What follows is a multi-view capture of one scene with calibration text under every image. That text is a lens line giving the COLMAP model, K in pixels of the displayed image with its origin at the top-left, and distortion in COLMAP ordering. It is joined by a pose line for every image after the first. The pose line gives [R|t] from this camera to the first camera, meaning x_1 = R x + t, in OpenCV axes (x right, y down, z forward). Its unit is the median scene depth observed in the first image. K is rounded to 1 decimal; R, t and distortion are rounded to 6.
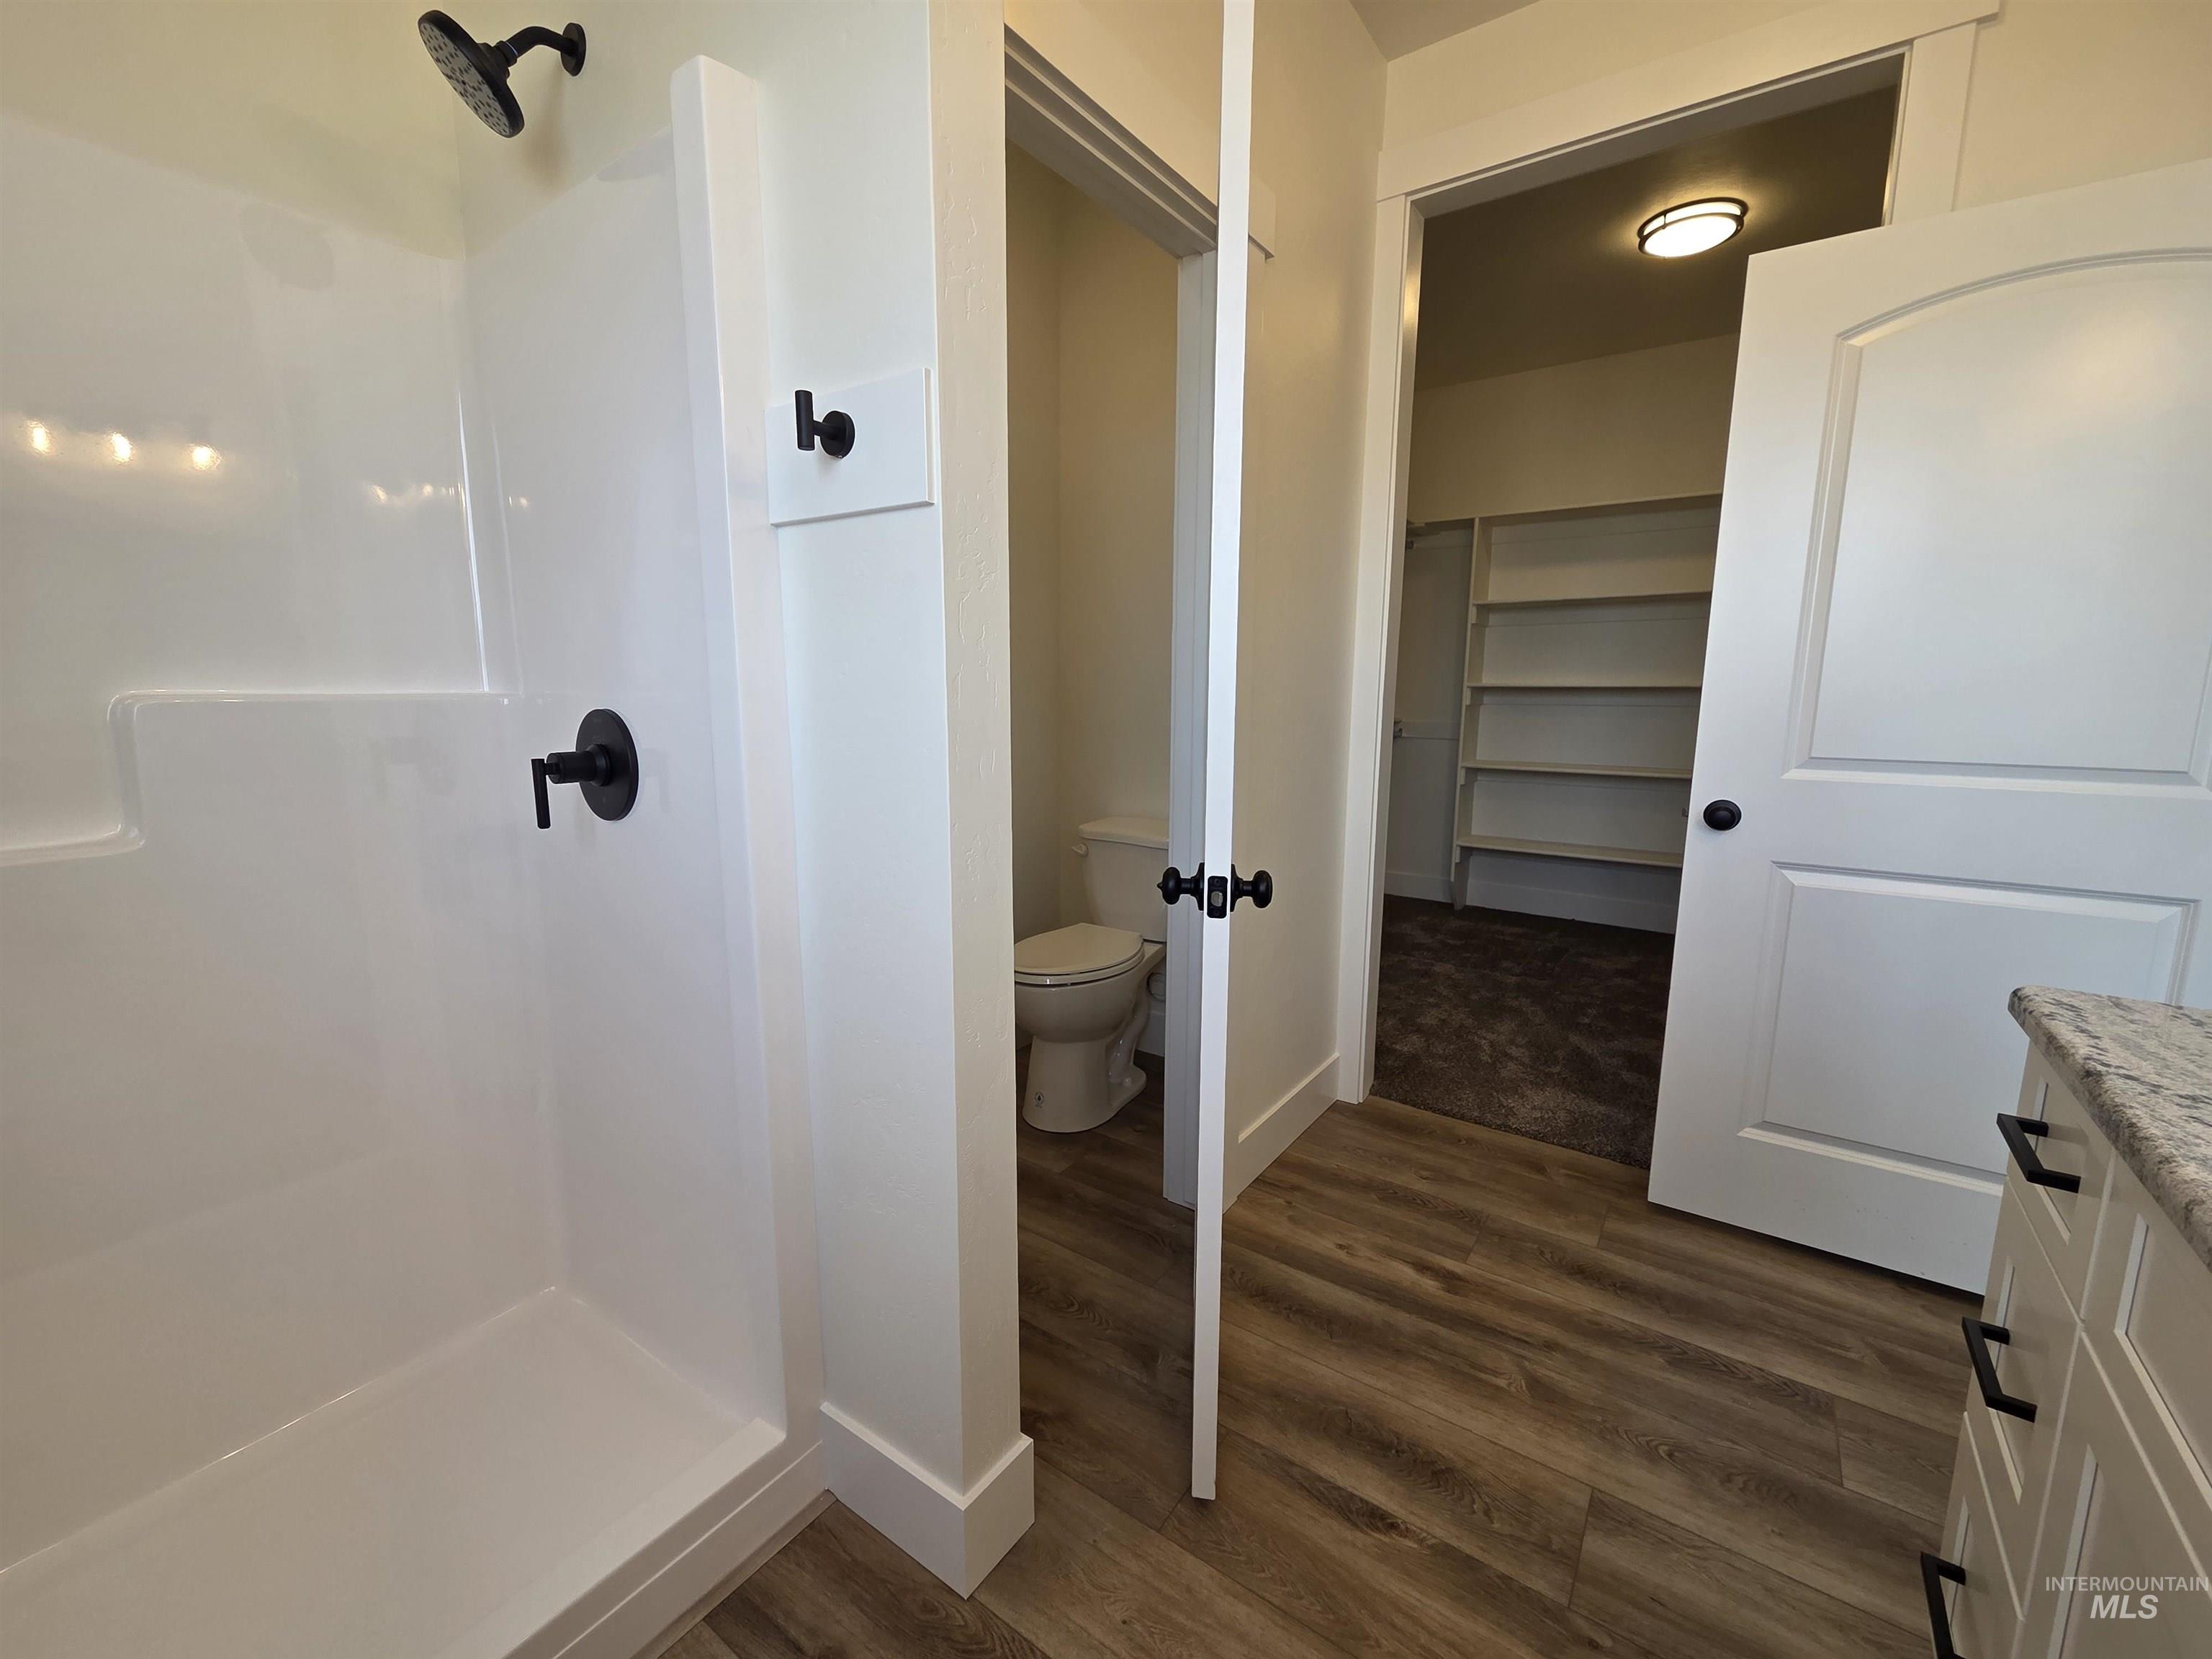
lens RADIAL K [[909.5, 0, 1103.3], [0, 909.5, 825.9], [0, 0, 1]] dist [0.001693, 0.000184]
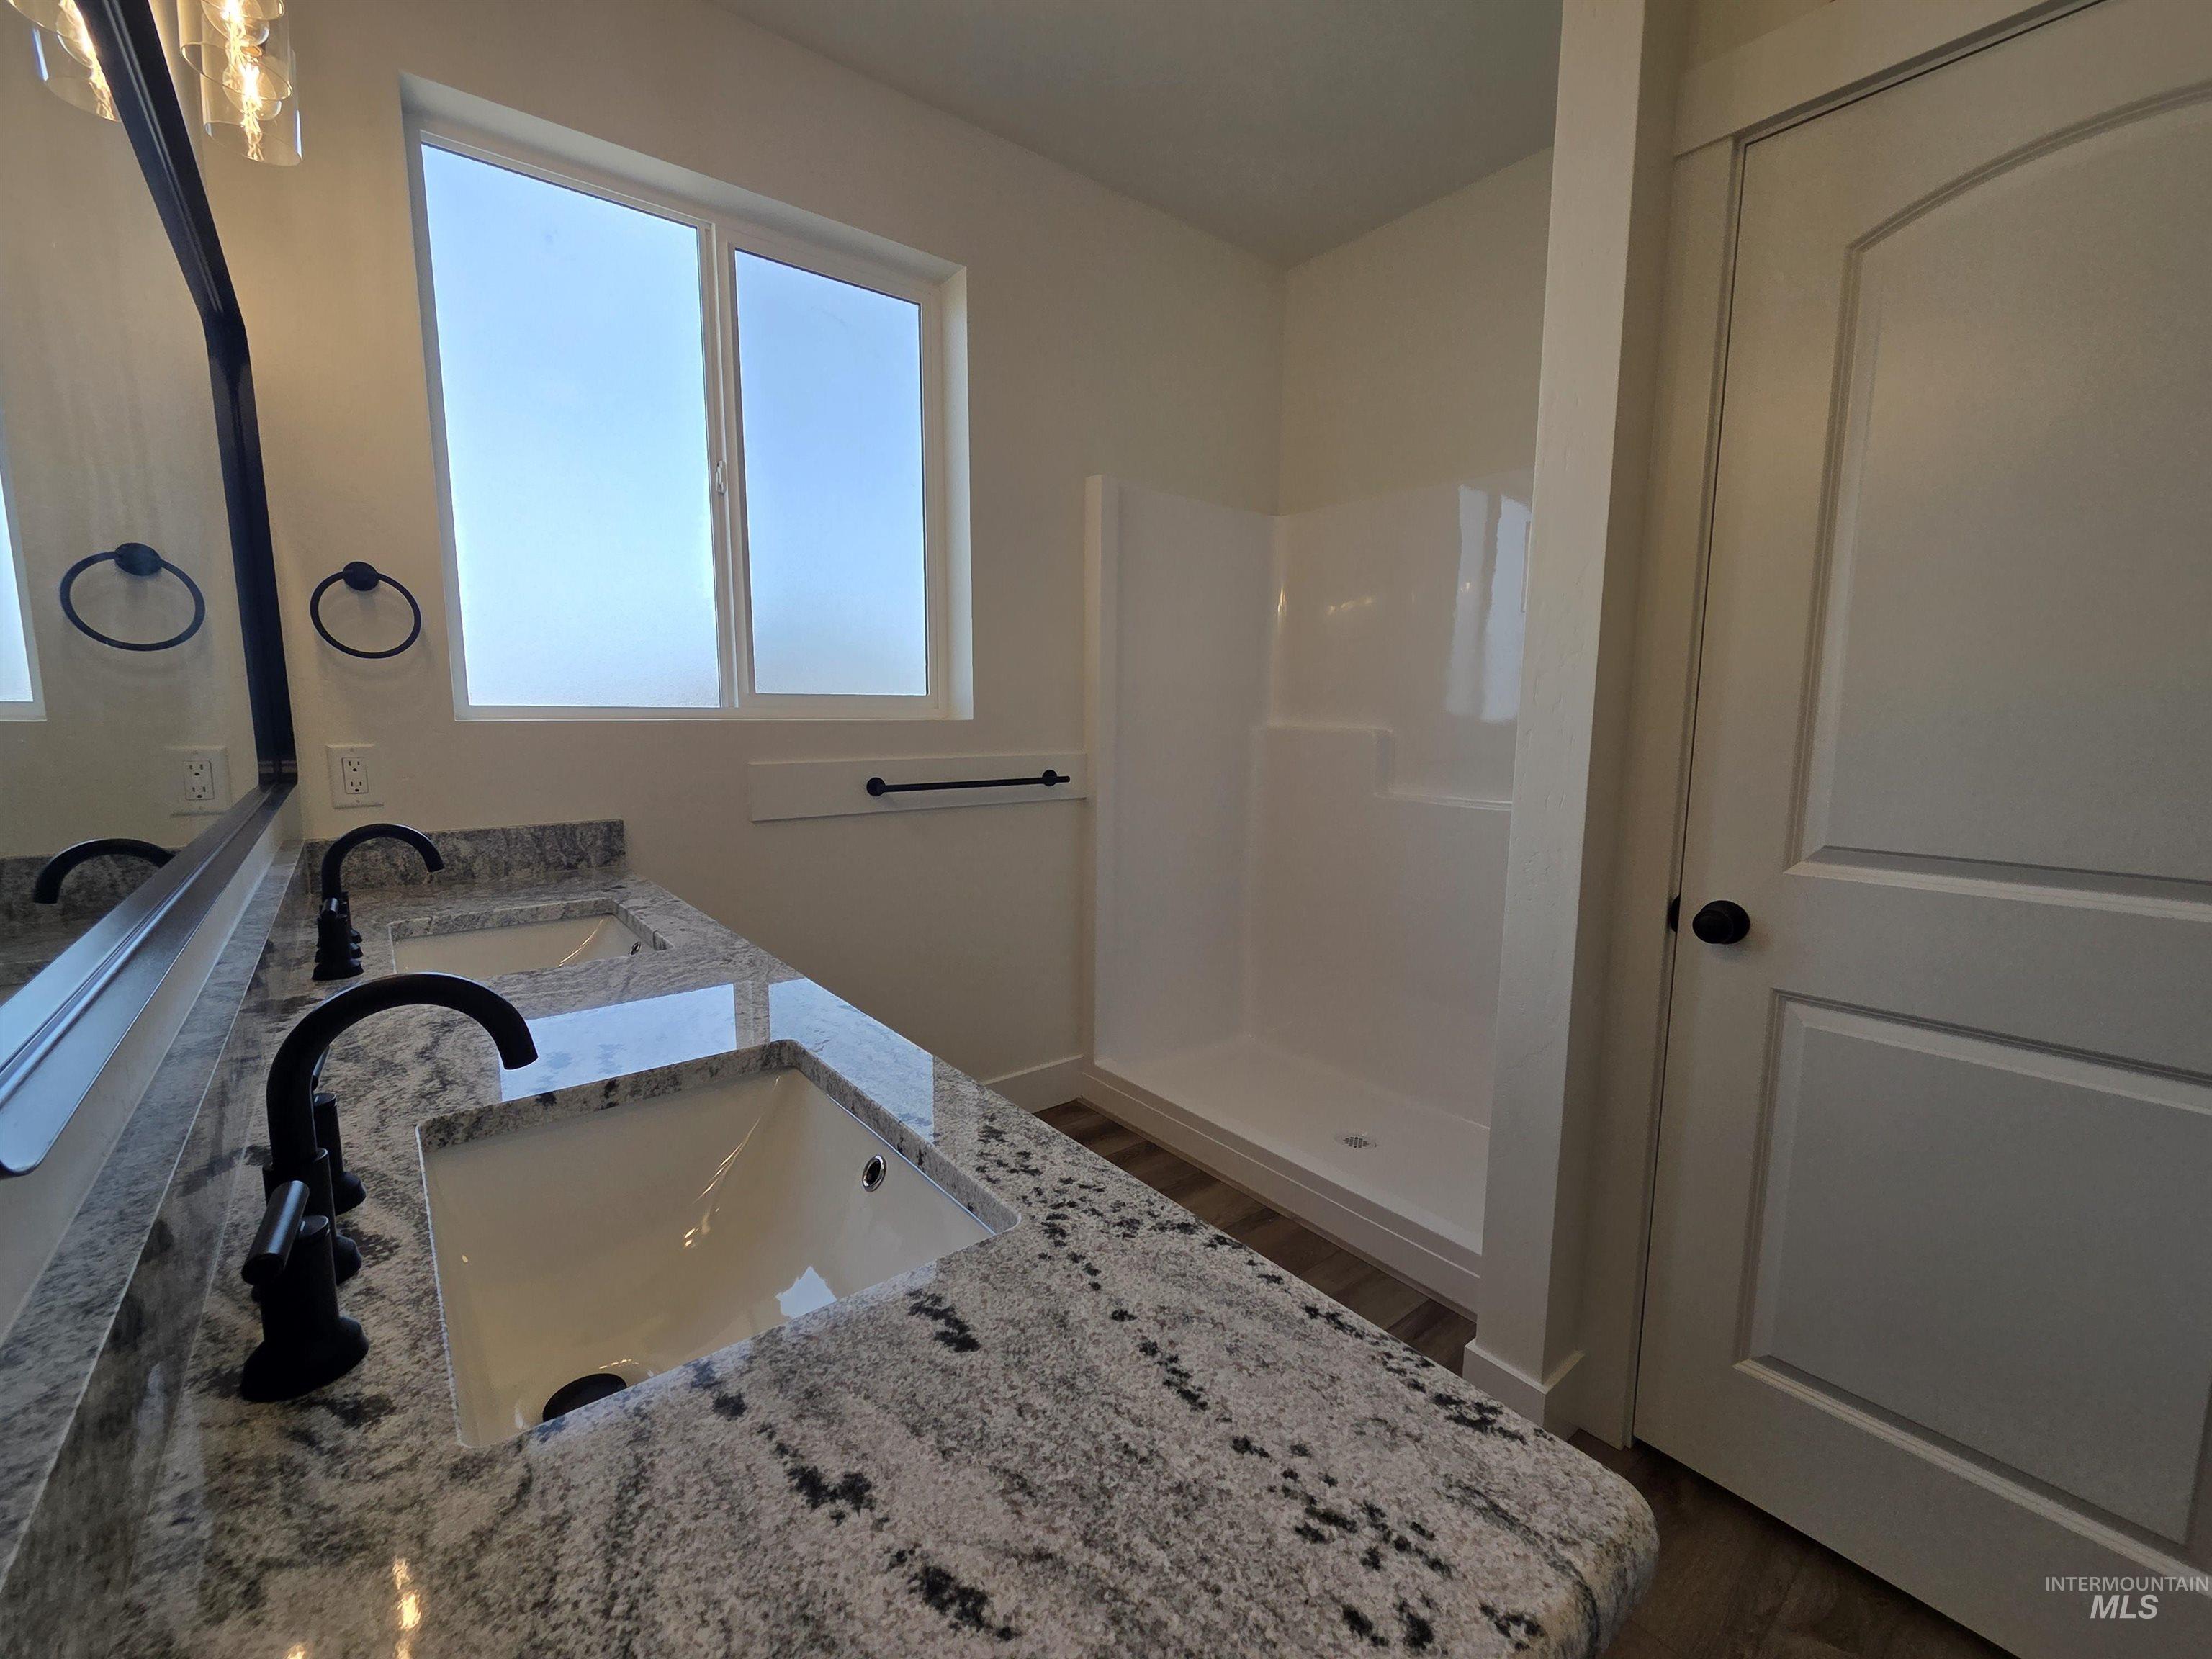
lens RADIAL K [[909.5, 0, 1100.4], [0, 909.5, 837.1], [0, 0, 1]] dist [0.001693, 0.000184]
pose [[-0.267350, 0.125373, -0.955409, 1.813630], [-0.160711, 0.971811, 0.172496, -0.196807], [0.950103, 0.199662, -0.239665, 1.004751]]
